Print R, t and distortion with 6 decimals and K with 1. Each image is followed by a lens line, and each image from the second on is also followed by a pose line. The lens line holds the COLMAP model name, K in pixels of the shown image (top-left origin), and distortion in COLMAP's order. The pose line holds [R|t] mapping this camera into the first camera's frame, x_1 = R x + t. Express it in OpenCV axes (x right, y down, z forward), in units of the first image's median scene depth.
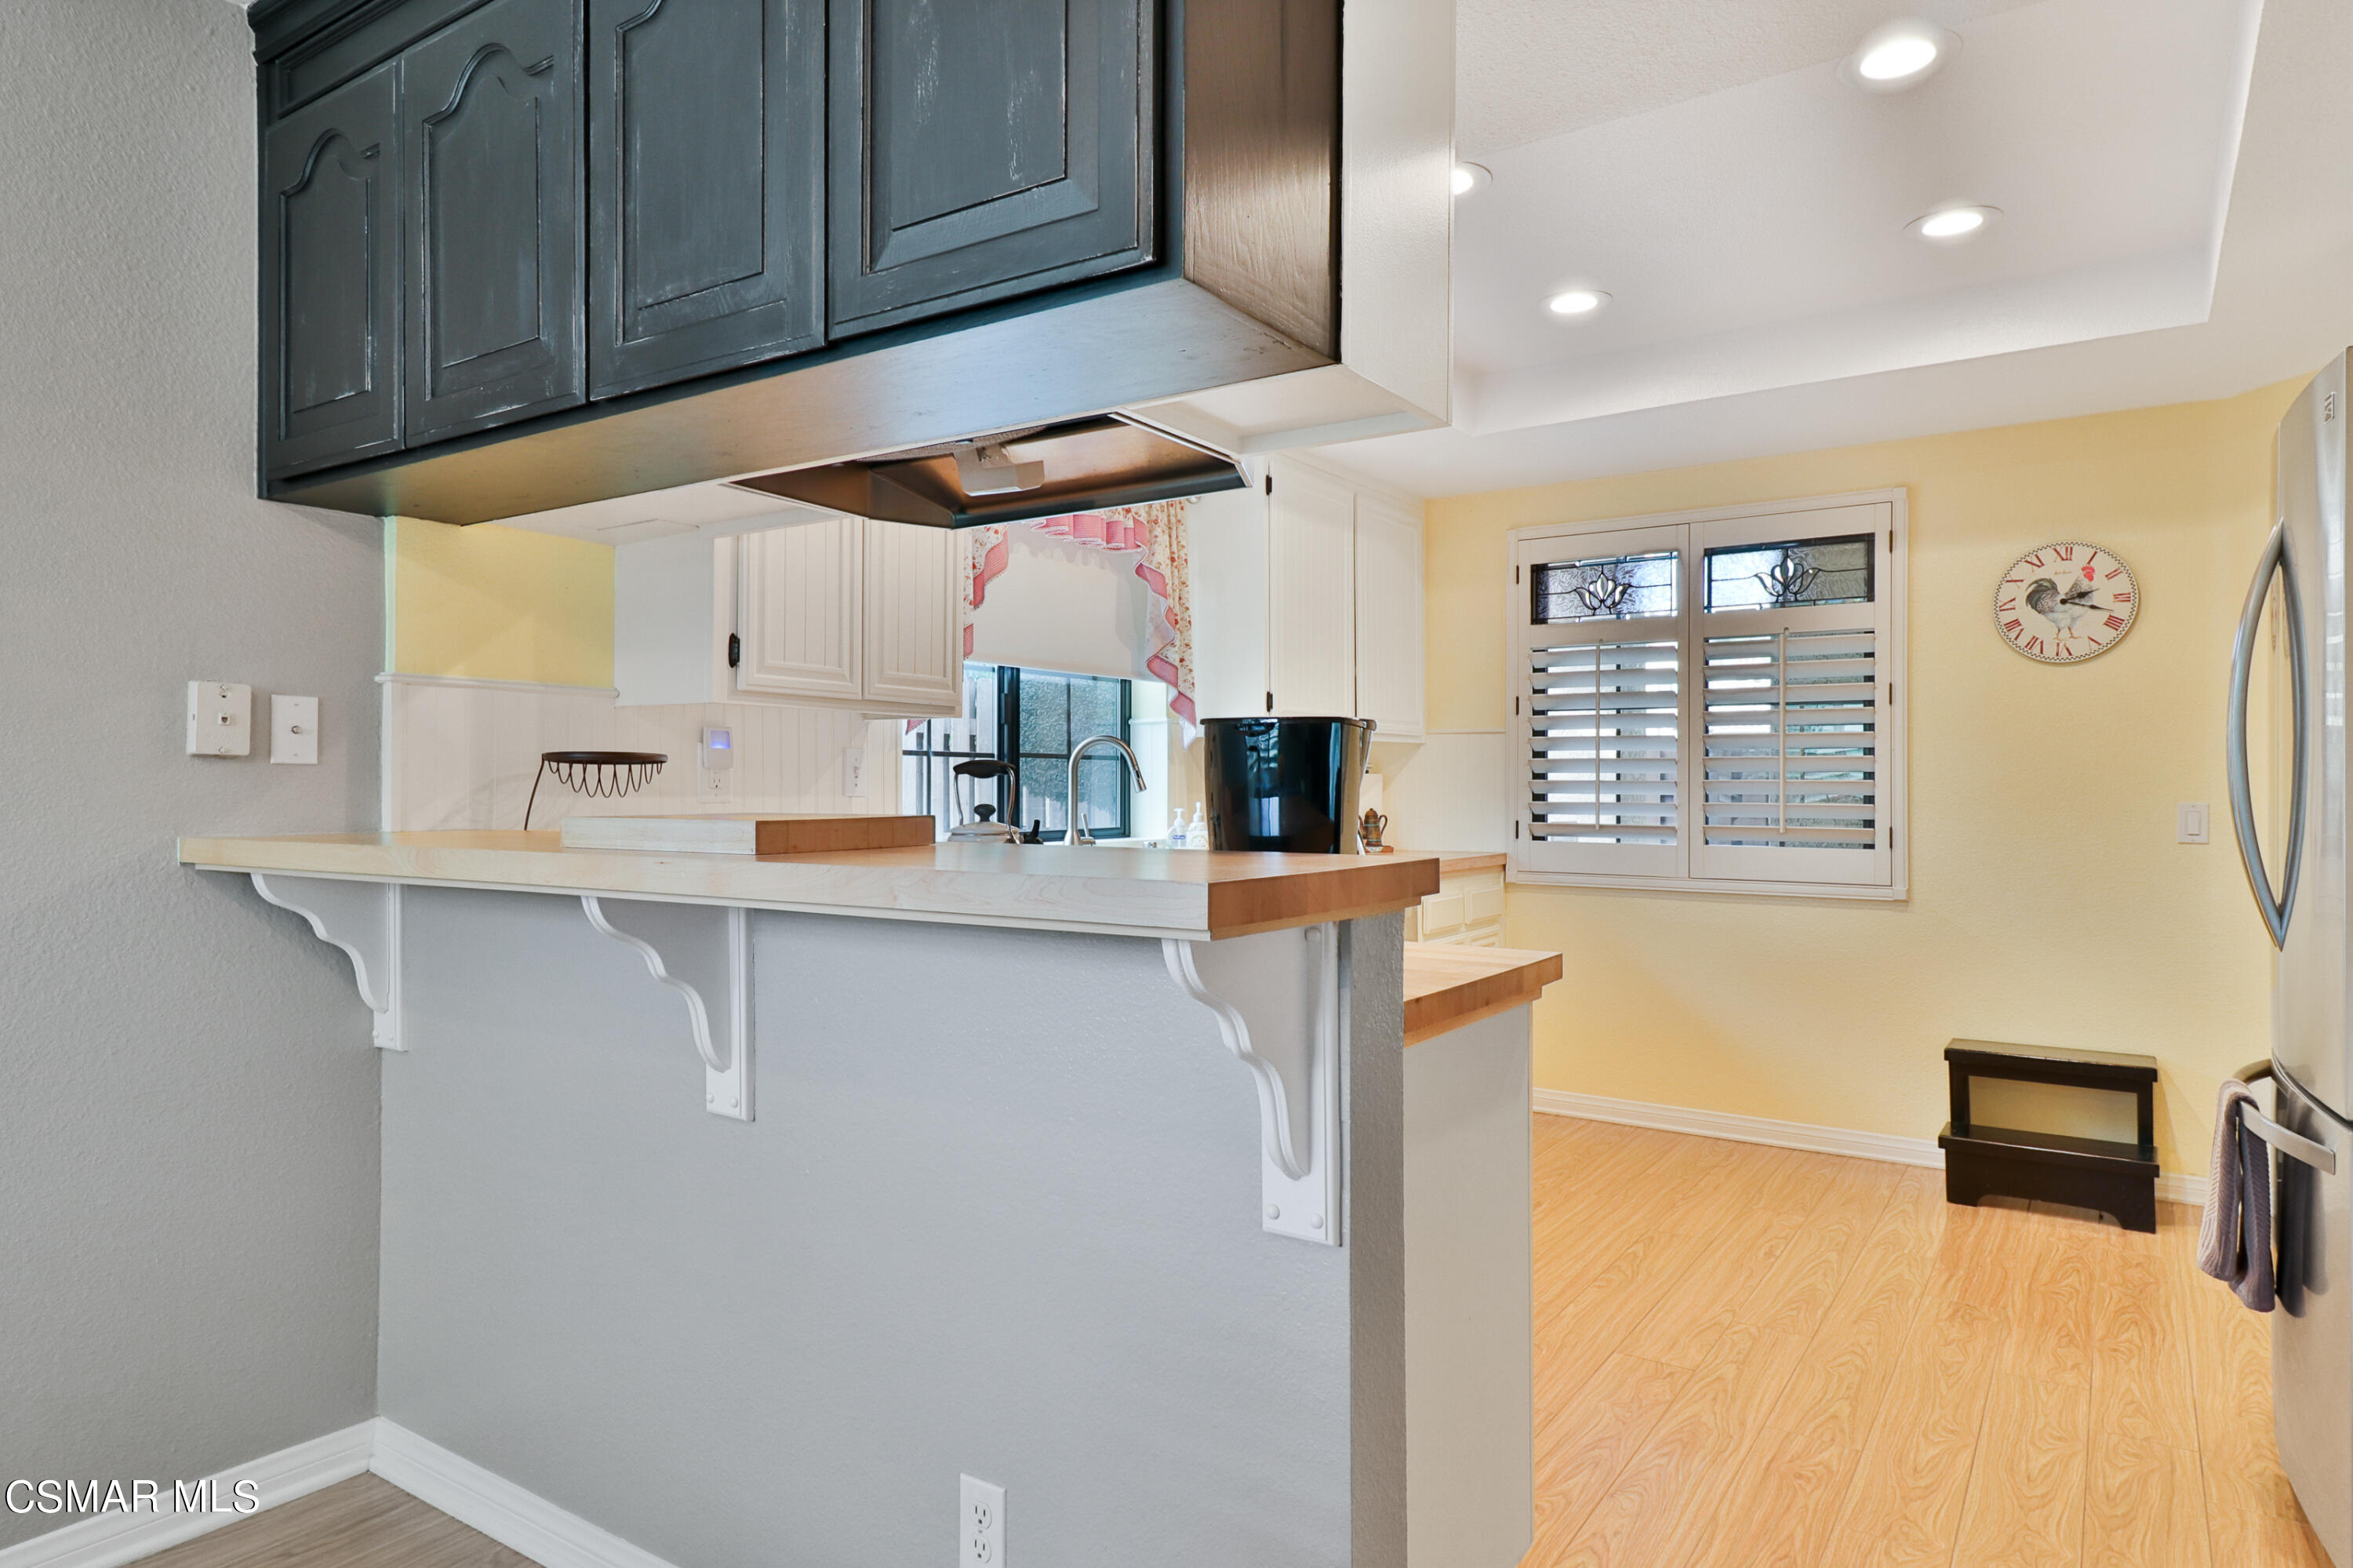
lens RADIAL K [[1374.5, 0, 1177.5], [0, 1374.5, 765.8], [0, 0, 1]] dist [0.019600, -0.000402]
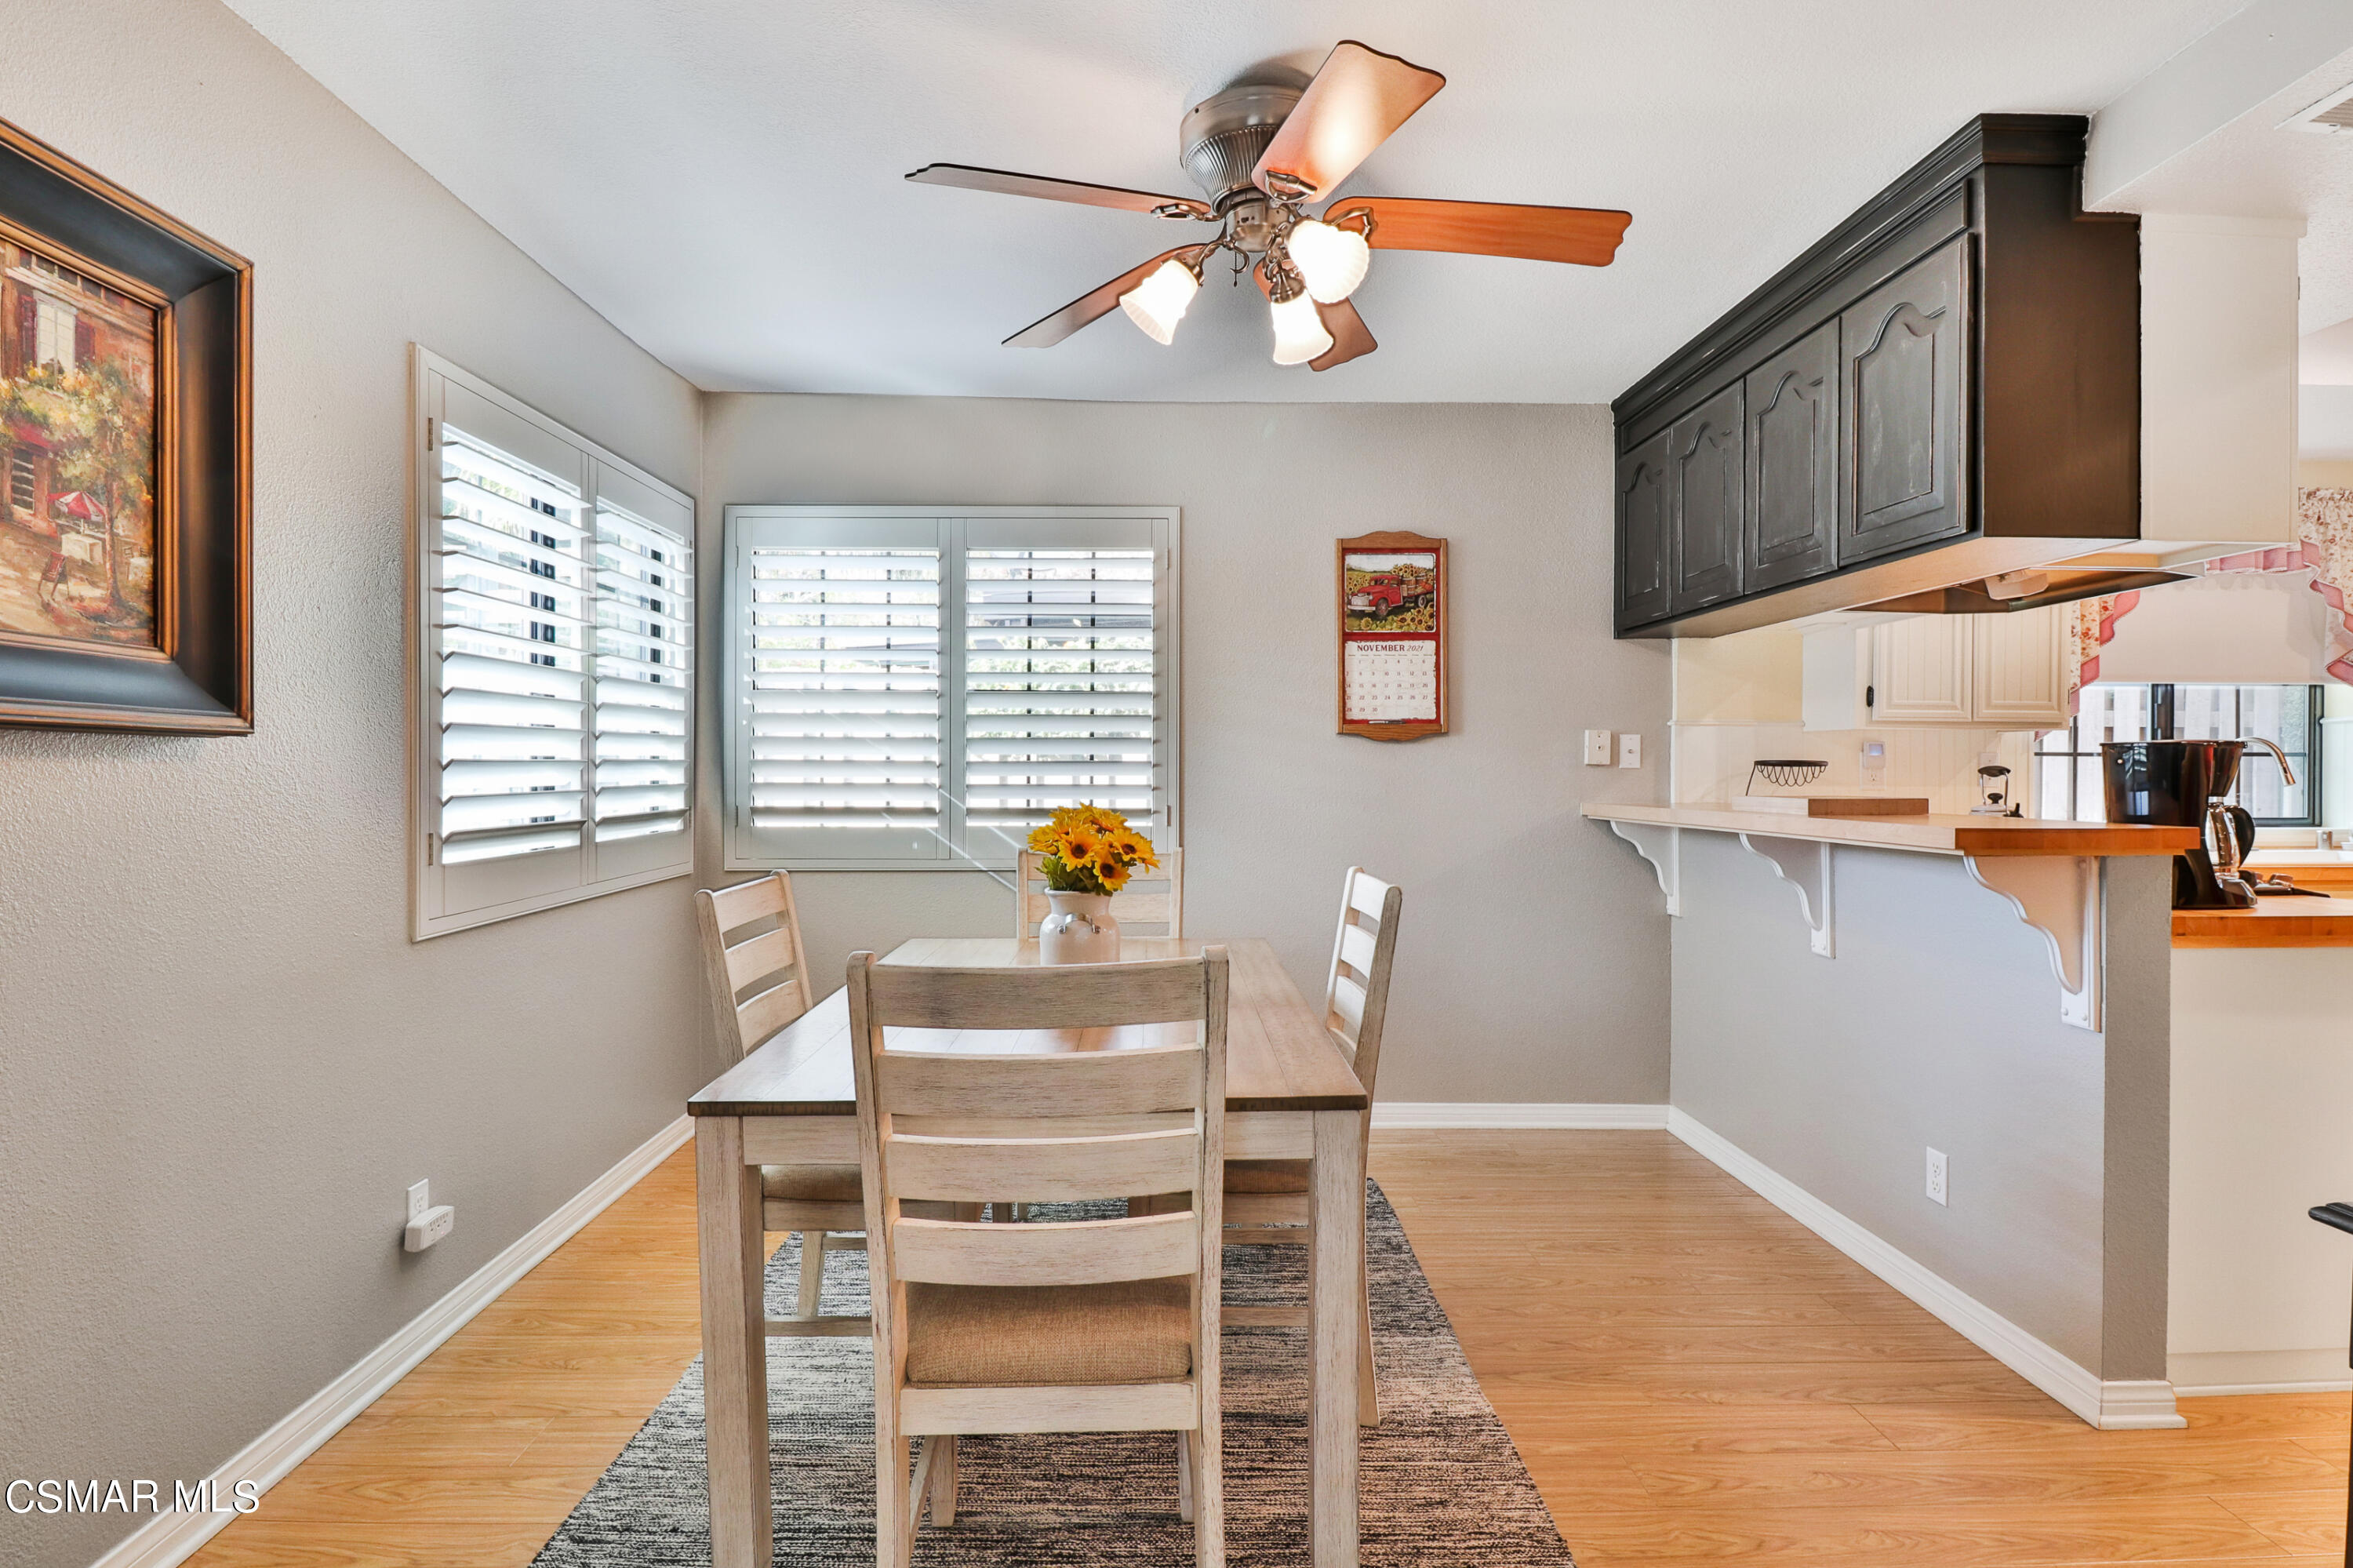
lens RADIAL K [[1237.4, 0, 1176.5], [0, 1237.4, 784.0], [0, 0, 1]] dist [0.003219, -0.014628]
pose [[0.580206, 0.009940, -0.814409, 0.510006], [0.008965, 0.999787, 0.018590, -0.019808], [0.814420, -0.018087, 0.579994, -0.664613]]
